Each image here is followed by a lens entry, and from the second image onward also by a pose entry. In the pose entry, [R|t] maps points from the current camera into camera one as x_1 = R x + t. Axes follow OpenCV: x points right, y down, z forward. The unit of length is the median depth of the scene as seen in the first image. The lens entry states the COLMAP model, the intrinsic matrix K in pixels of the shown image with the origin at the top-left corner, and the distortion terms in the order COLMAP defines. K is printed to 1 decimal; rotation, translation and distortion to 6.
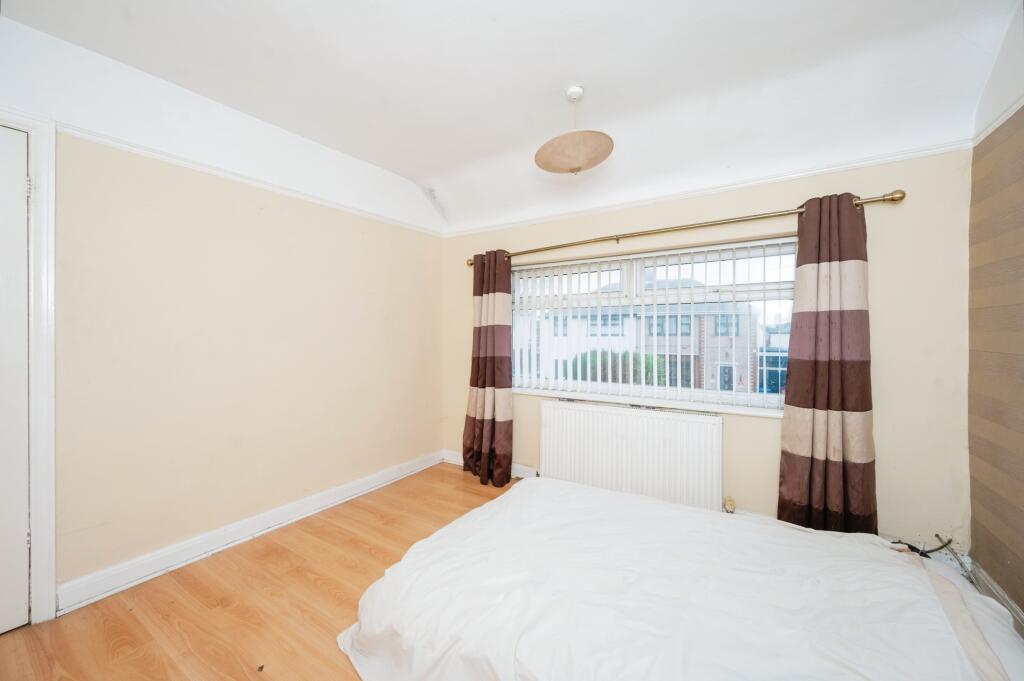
lens RADIAL K [[406.6, 0, 514.2], [0, 406.6, 335.8], [0, 0, 1]] dist [-0.002137, 0.000882]
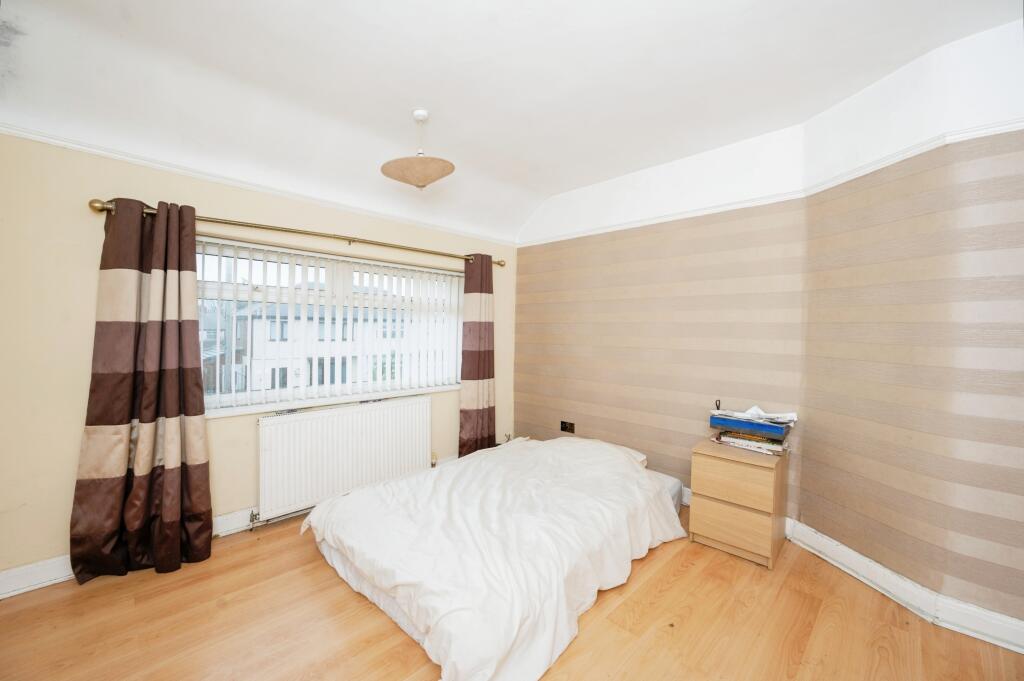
lens RADIAL K [[406.6, 0, 515.8], [0, 406.6, 337.6], [0, 0, 1]] dist [-0.002137, 0.000882]
pose [[0.201484, -0.003793, 0.979485, -0.642730], [0.002894, 0.999990, 0.003277, 0.001622], [-0.979488, 0.002174, 0.201493, 0.382497]]
